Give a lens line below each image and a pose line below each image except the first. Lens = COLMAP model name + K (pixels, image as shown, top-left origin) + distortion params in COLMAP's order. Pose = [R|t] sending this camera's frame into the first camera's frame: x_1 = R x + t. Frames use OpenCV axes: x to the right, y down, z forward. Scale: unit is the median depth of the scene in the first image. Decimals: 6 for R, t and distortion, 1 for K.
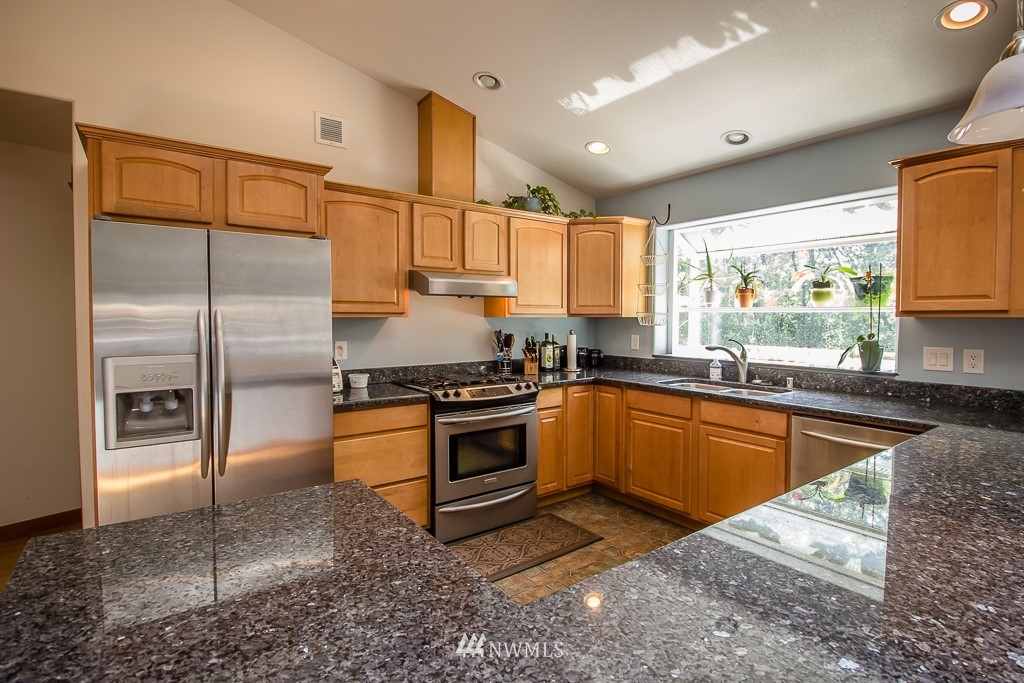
lens RADIAL K [[501.2, 0, 506.0], [0, 501.2, 338.4], [0, 0, 1]] dist [-0.010086, -0.006268]
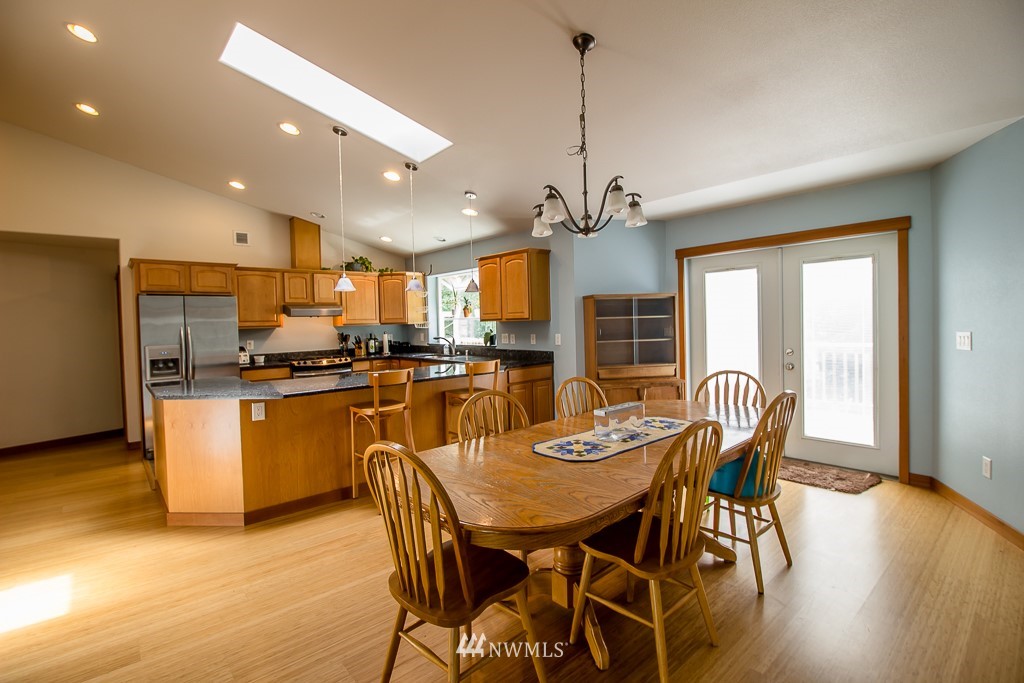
lens RADIAL K [[483.8, 0, 518.7], [0, 483.8, 337.8], [0, 0, 1]] dist [-0.022009, -0.001031]
pose [[0.994875, -0.029749, 0.096635, 0.540777], [0.030694, 0.999494, -0.008304, 0.043330], [-0.096339, 0.011227, 0.995285, -0.999266]]
